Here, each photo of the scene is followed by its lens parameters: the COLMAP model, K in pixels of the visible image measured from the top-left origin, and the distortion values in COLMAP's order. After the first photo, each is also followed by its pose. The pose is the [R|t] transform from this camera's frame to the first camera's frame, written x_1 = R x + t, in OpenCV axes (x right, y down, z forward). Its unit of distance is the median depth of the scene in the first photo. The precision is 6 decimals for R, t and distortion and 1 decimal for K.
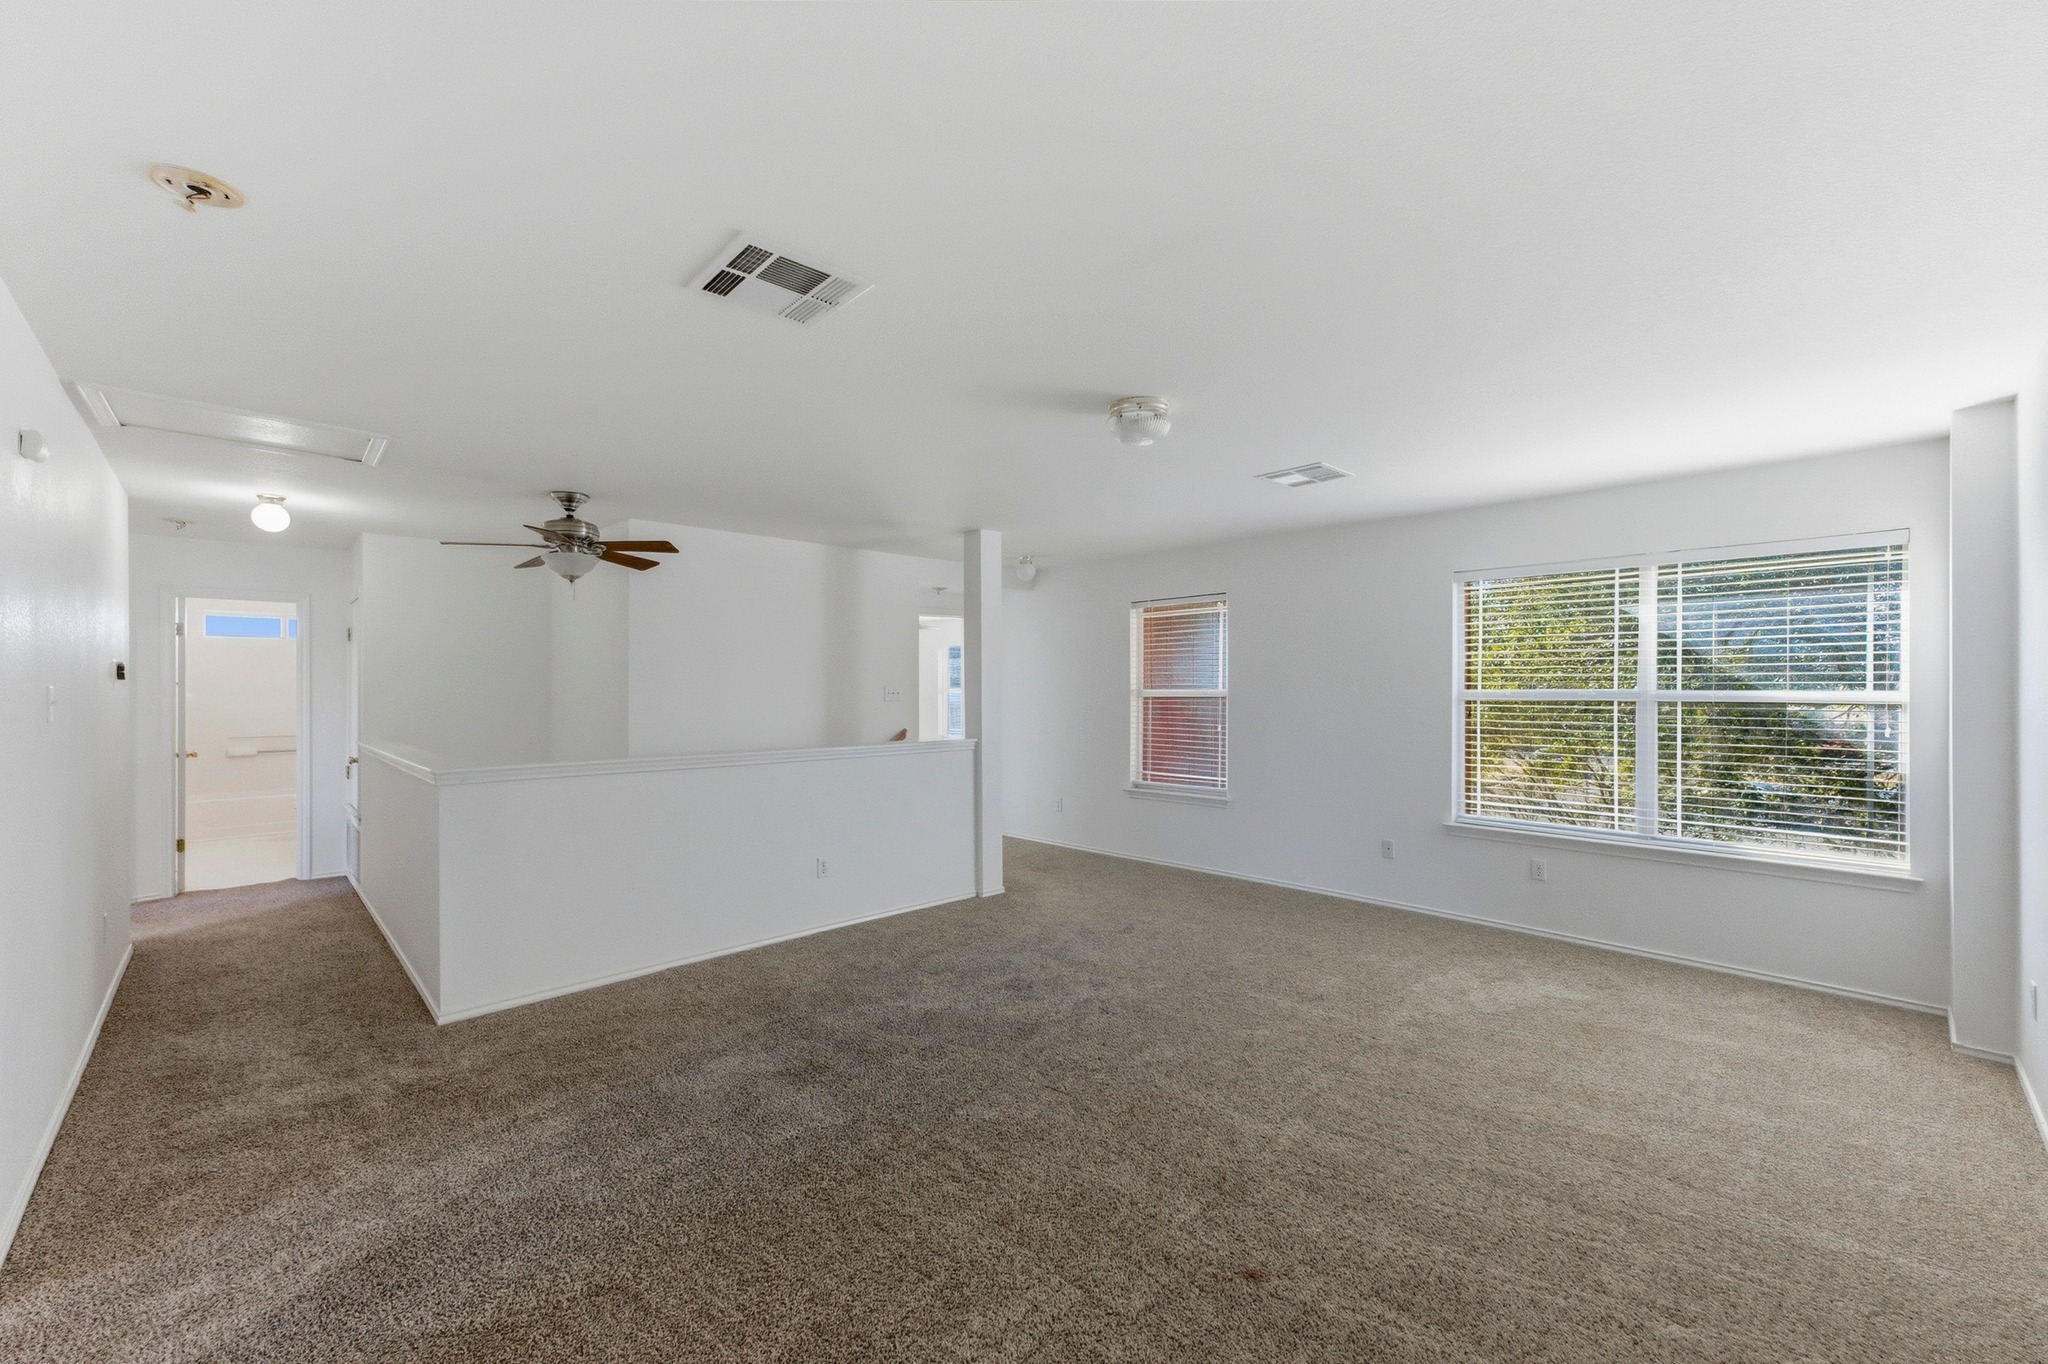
lens RADIAL K [[808.9, 0, 1030.4], [0, 808.9, 688.1], [0, 0, 1]] dist [0.001492, 0.000401]
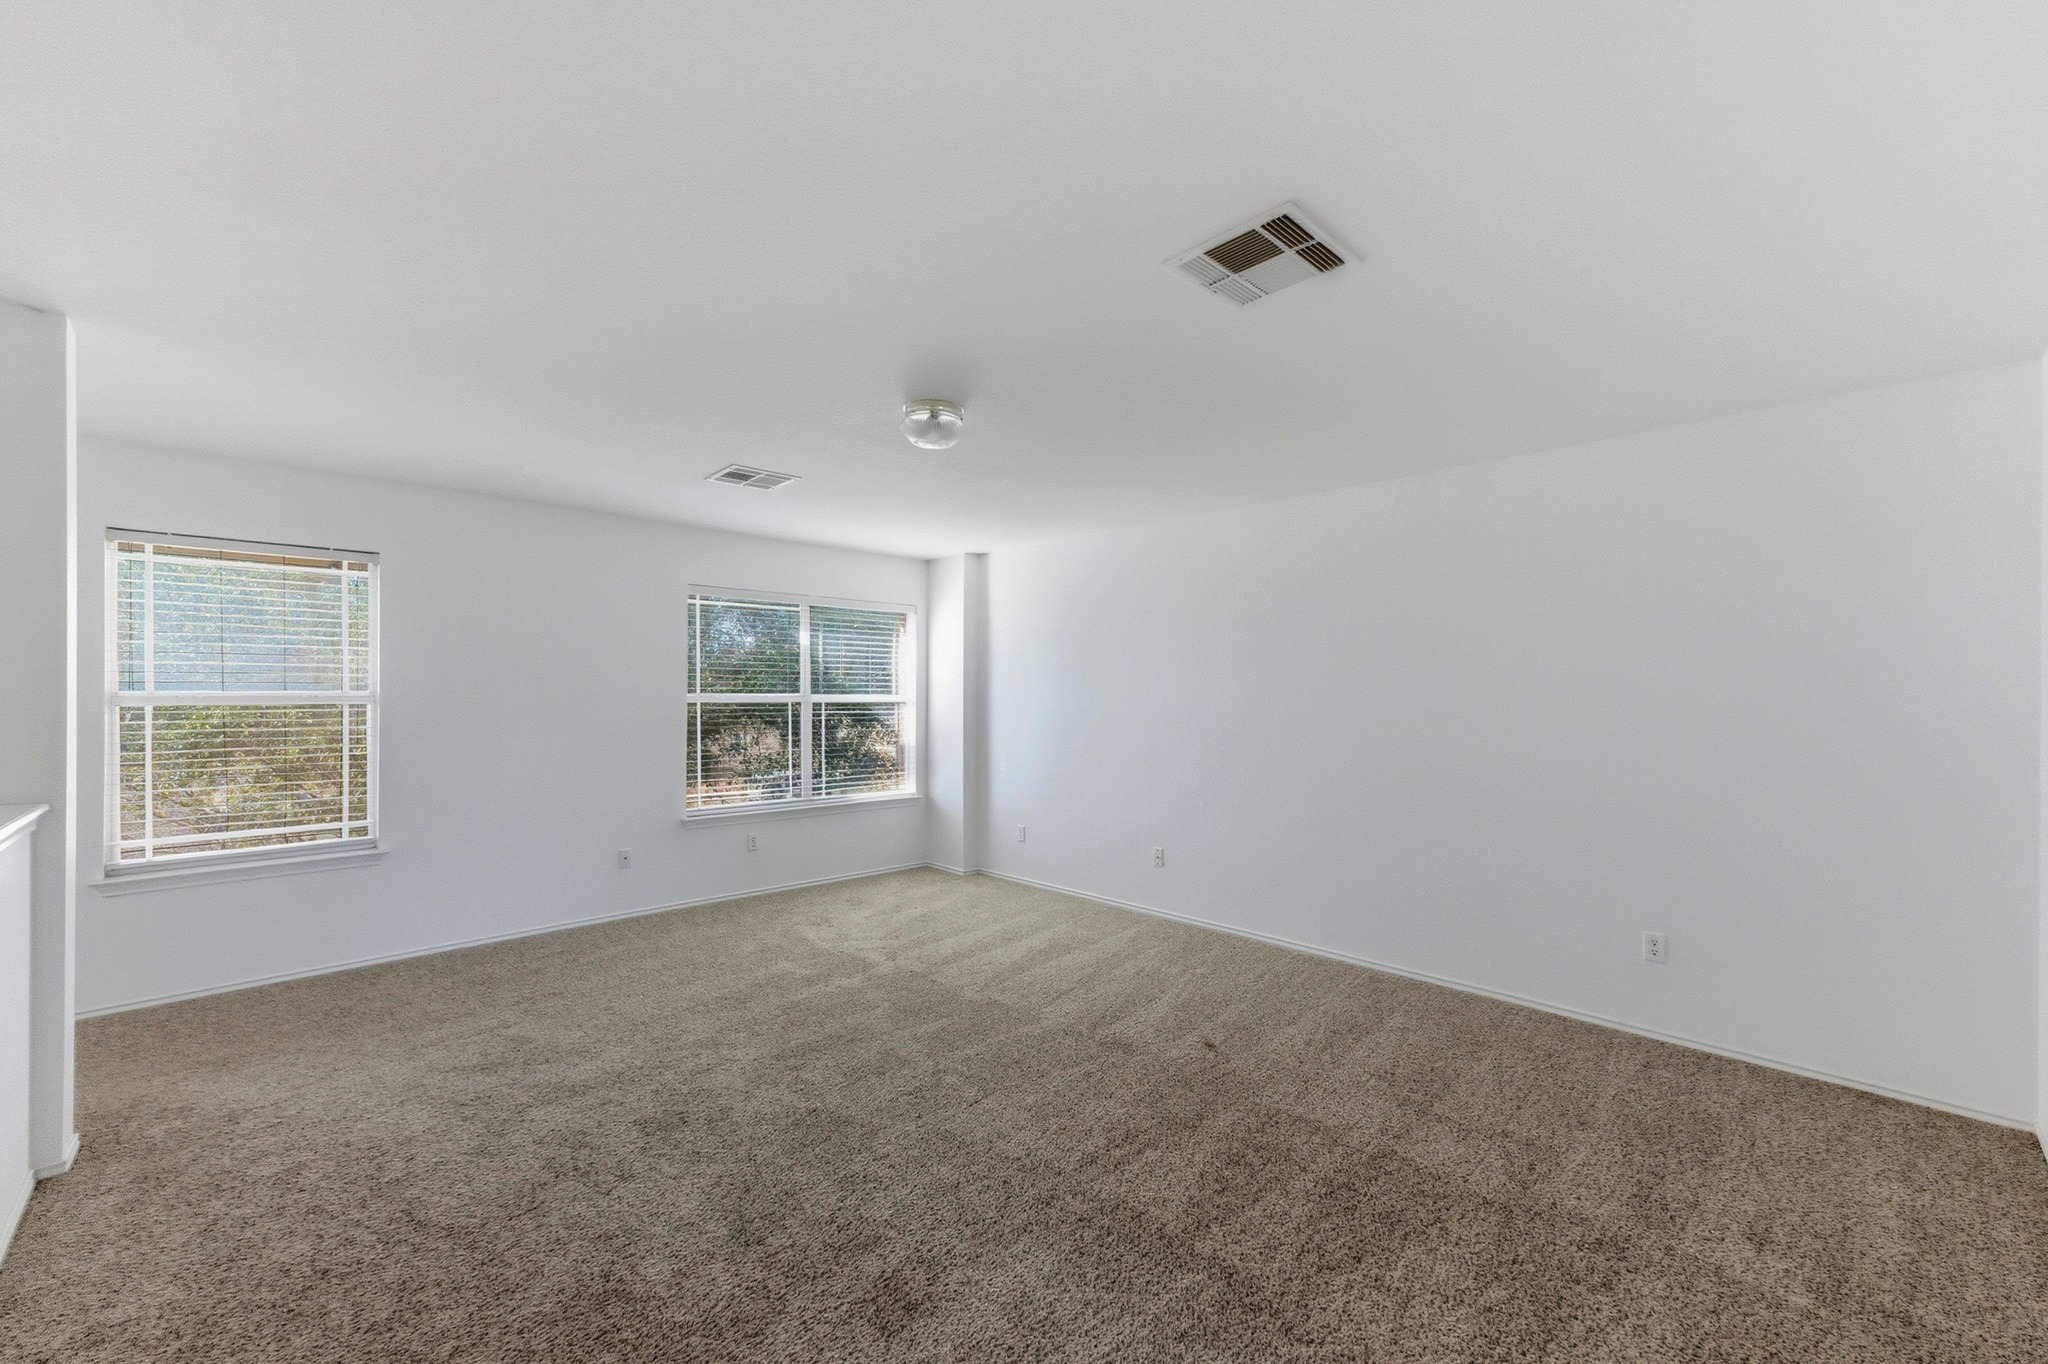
lens RADIAL K [[808.9, 0, 1030.4], [0, 808.9, 688.1], [0, 0, 1]] dist [0.001492, 0.000401]
pose [[0.008080, 0.004908, 0.999955, -0.629818], [-0.005353, 0.999974, -0.004864, -0.002884], [-0.999953, -0.005313, 0.008106, 0.608397]]
